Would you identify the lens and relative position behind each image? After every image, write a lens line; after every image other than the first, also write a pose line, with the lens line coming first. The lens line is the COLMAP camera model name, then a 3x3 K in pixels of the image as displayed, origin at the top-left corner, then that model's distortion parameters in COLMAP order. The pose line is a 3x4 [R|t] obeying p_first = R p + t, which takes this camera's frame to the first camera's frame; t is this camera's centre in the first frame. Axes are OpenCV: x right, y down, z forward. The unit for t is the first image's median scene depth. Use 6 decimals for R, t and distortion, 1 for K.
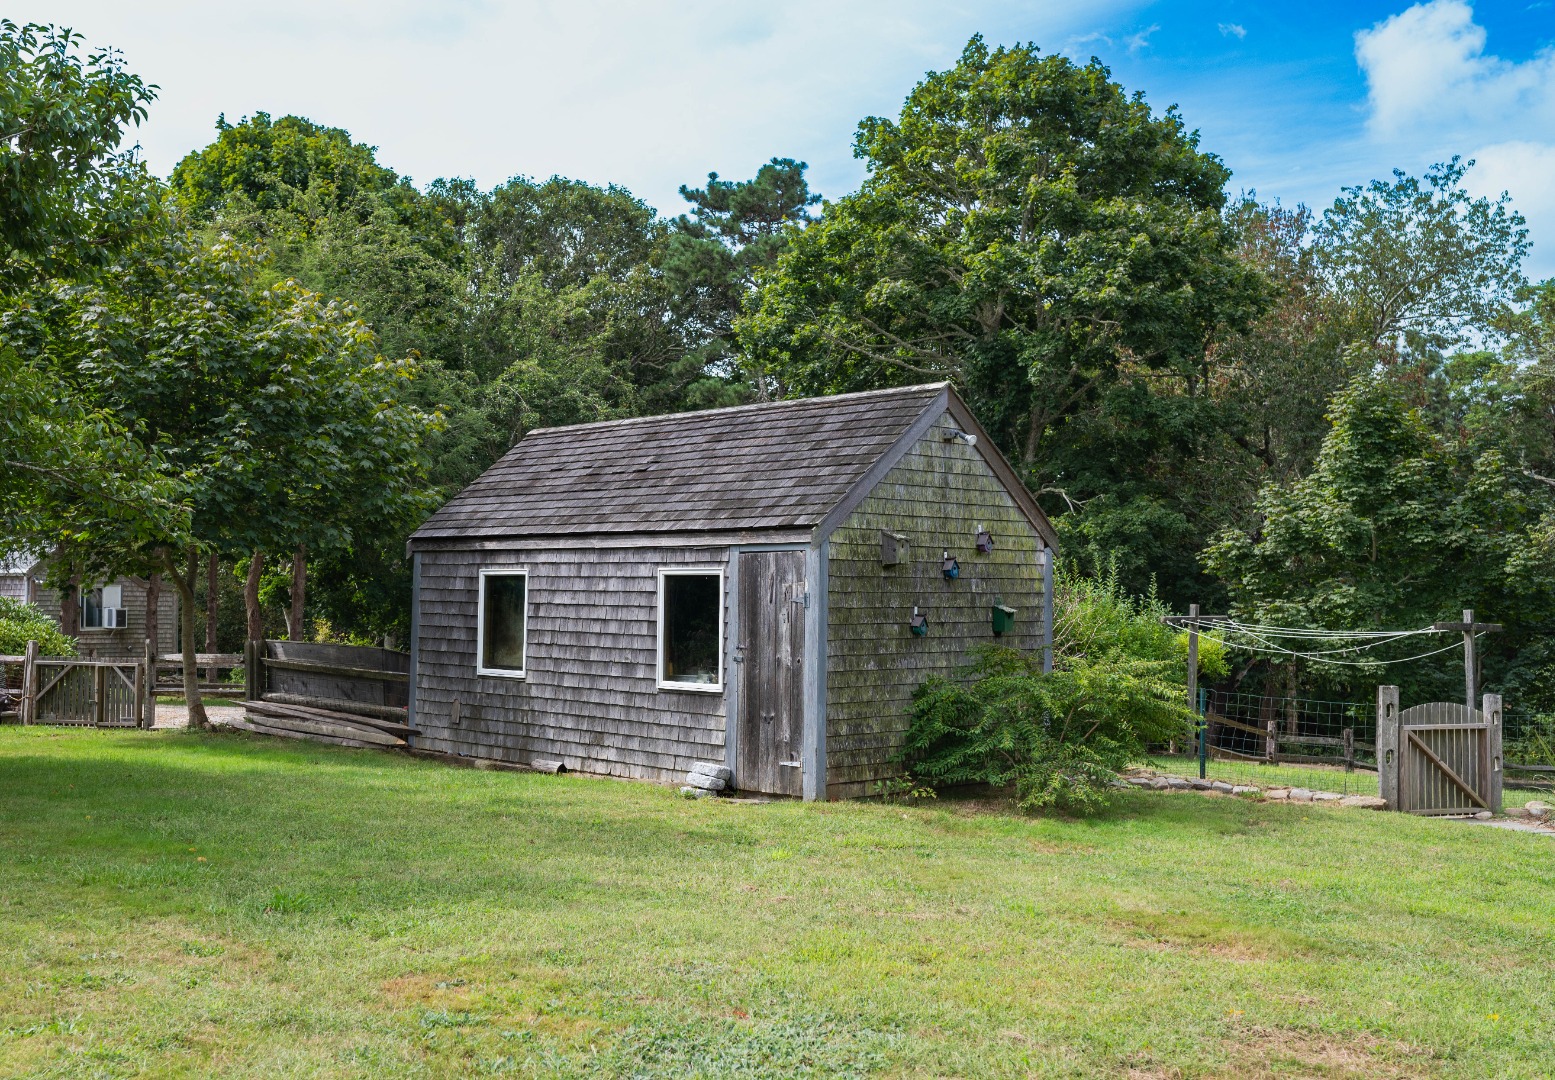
lens RADIAL K [[1761.3, 0, 777.5], [0, 1761.3, 540.0], [0, 0, 1]] dist [-0.017551, -0.004227]
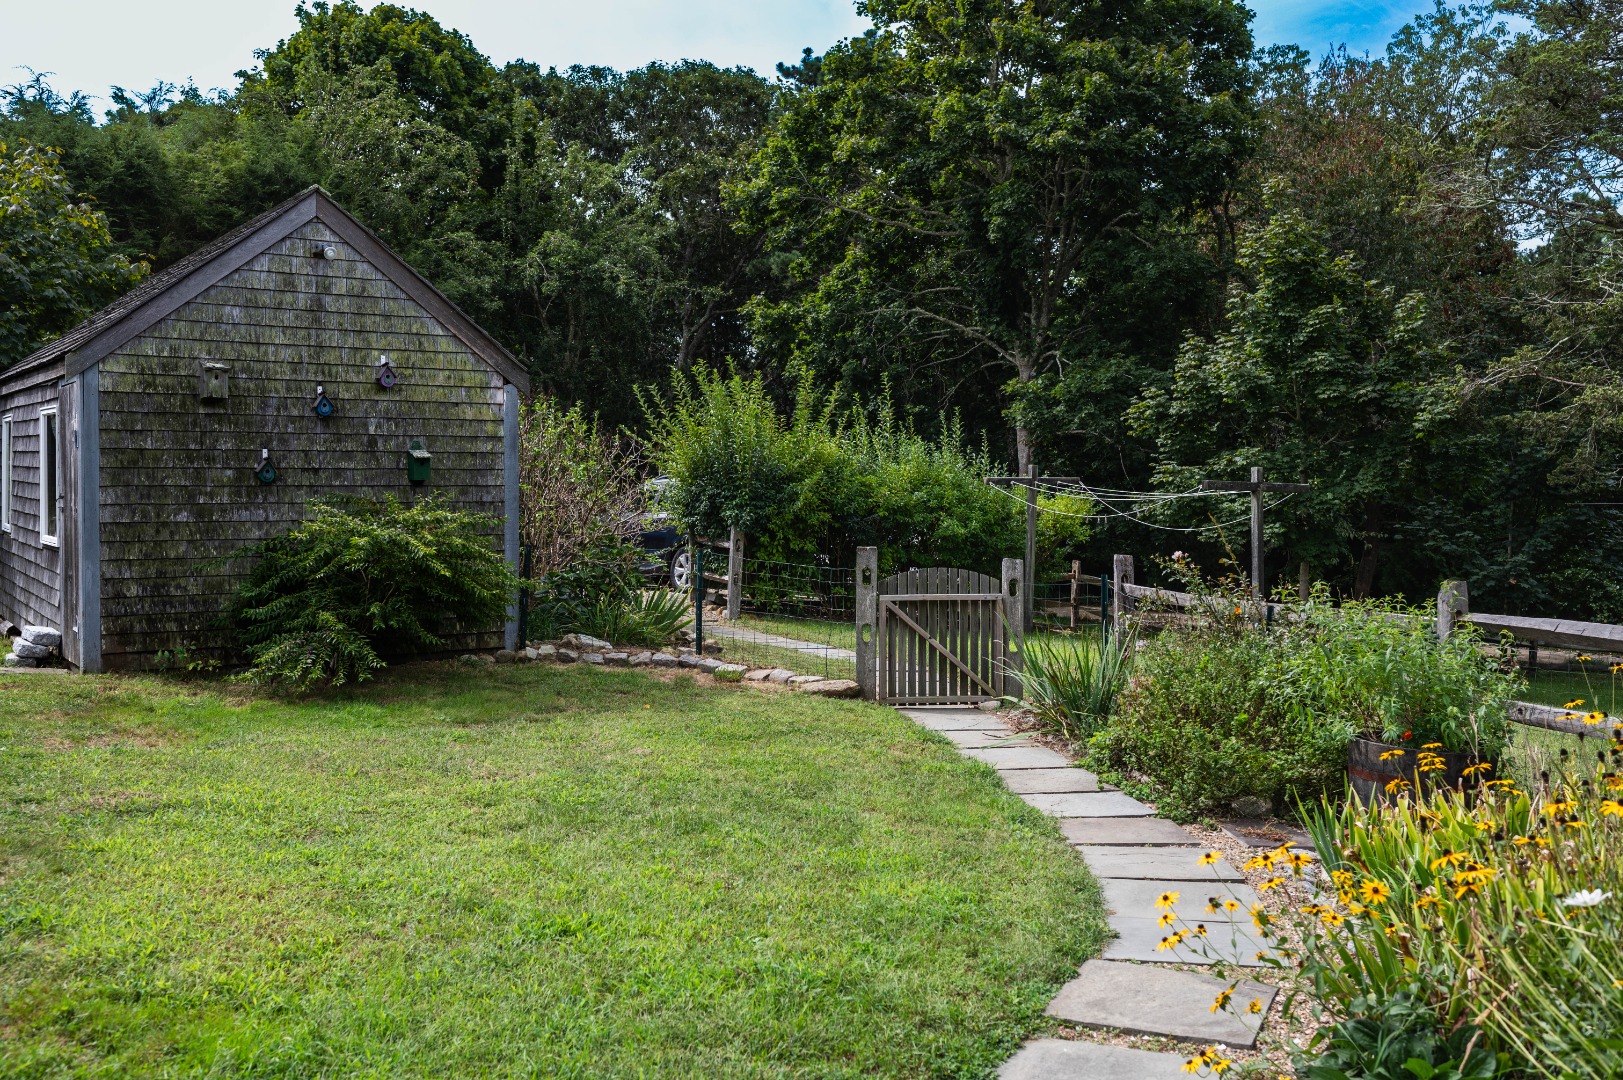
lens RADIAL K [[1618.6, 0, 811.5], [0, 1618.6, 540.0], [0, 0, 1]] dist [0.008617, 0.012441]
pose [[0.987140, 0.006532, -0.159726, 0.426725], [0.004918, 0.997451, 0.071187, 0.024614], [0.159784, -0.071057, 0.984591, 0.238546]]
